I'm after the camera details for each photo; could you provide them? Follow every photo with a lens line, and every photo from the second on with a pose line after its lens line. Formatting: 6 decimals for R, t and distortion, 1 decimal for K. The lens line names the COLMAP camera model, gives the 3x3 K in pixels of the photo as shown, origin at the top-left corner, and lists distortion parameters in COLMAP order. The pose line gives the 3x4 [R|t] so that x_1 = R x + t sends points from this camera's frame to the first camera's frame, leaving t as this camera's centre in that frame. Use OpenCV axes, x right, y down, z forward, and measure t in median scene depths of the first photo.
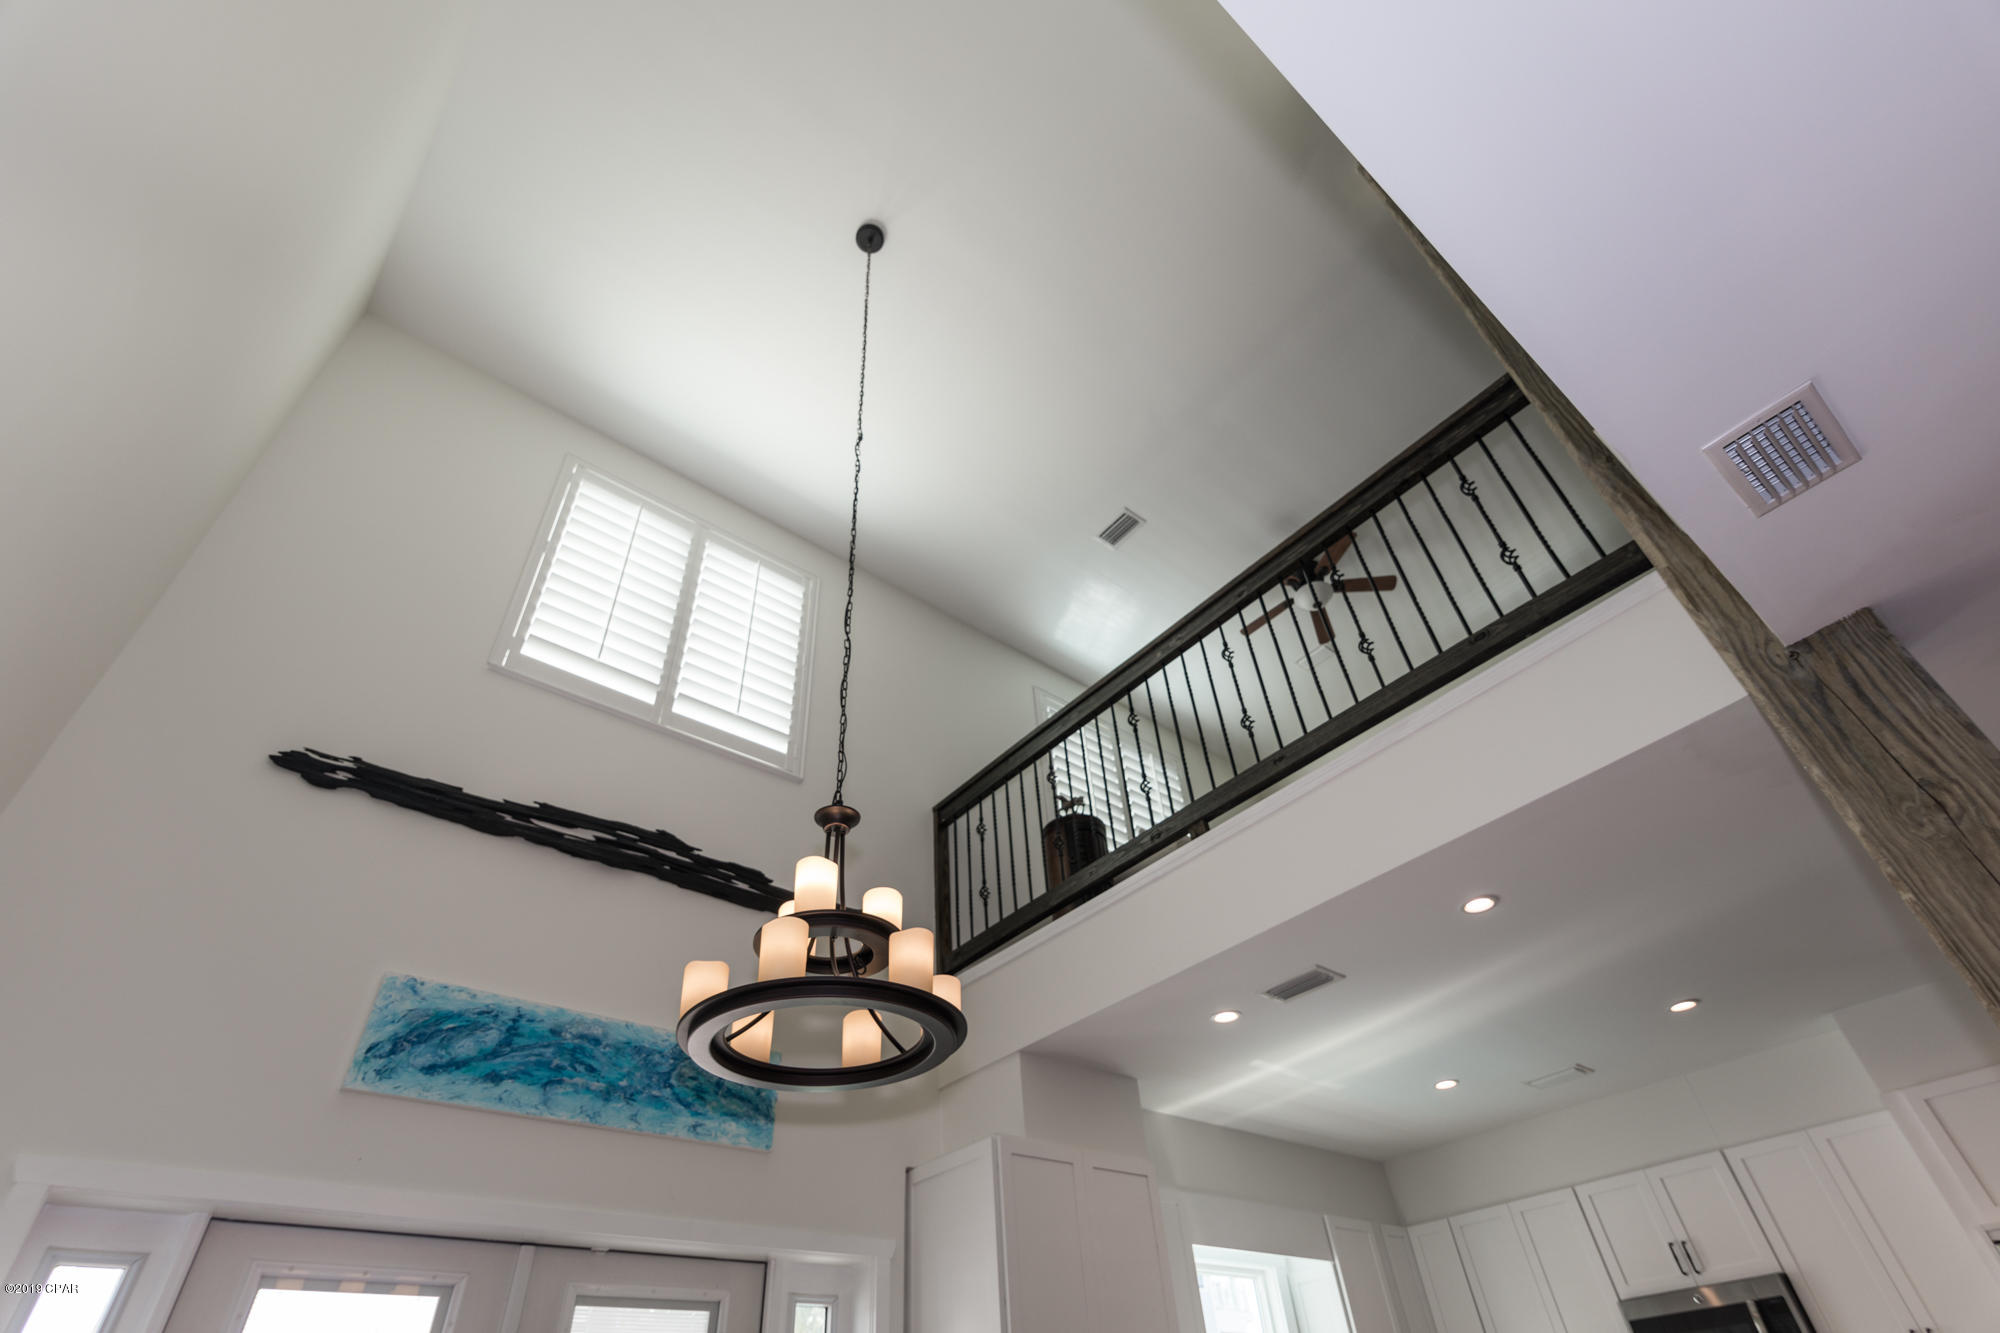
lens RADIAL K [[963.9, 0, 996.5], [0, 963.9, 662.7], [0, 0, 1]] dist [0.001729, -0.000246]
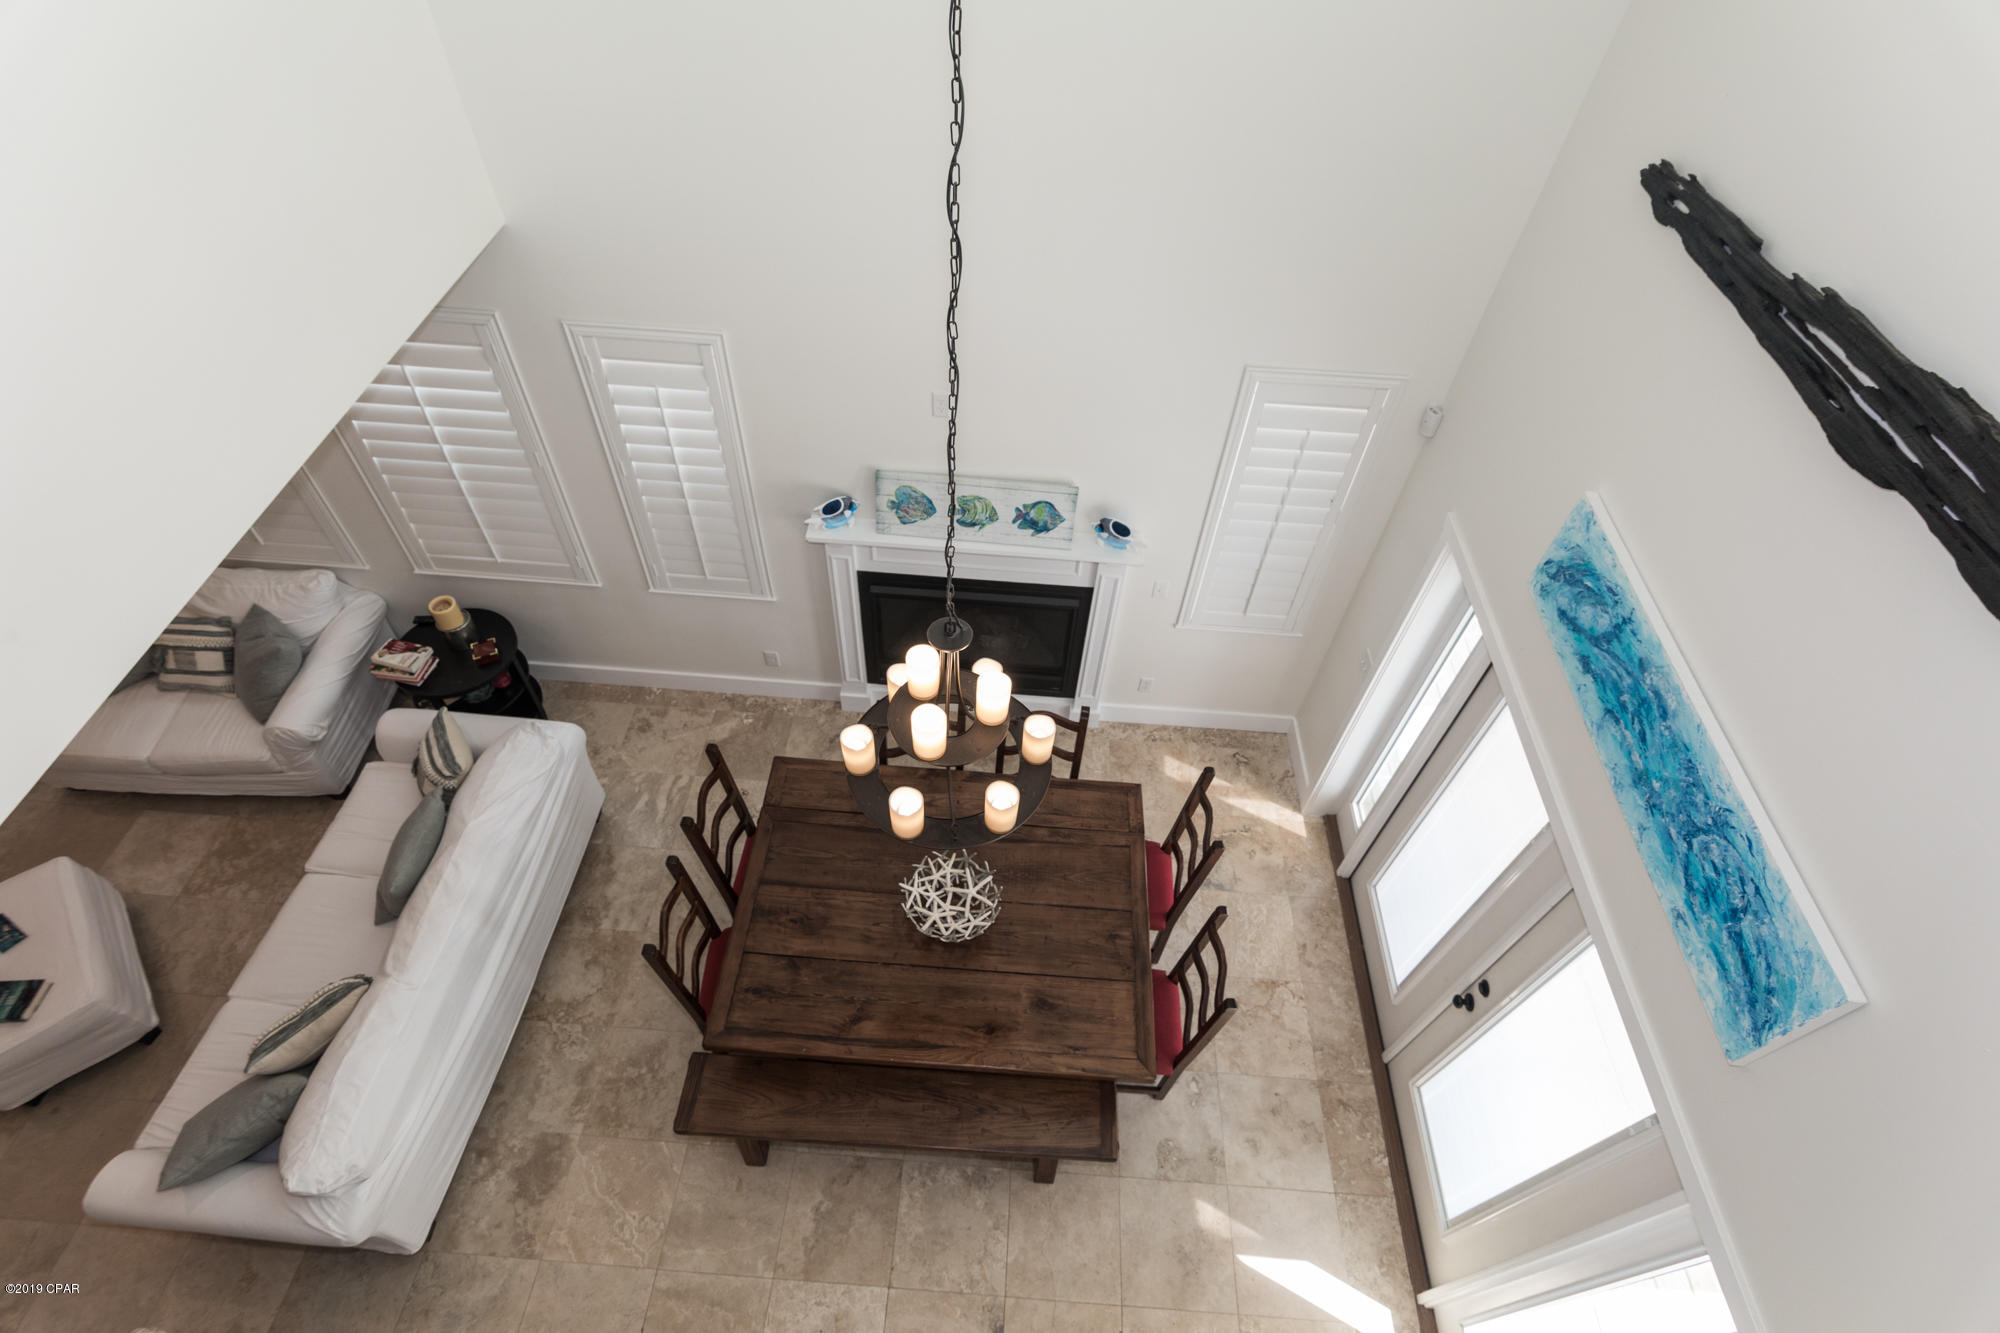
lens RADIAL K [[963.9, 0, 1001.6], [0, 963.9, 664.5], [0, 0, 1]] dist [0.001729, -0.000246]
pose [[-0.678178, 0.579577, -0.451846, 0.189319], [0.485290, 0.814906, 0.316895, -0.076017], [0.551877, -0.004365, -0.833914, 1.333658]]
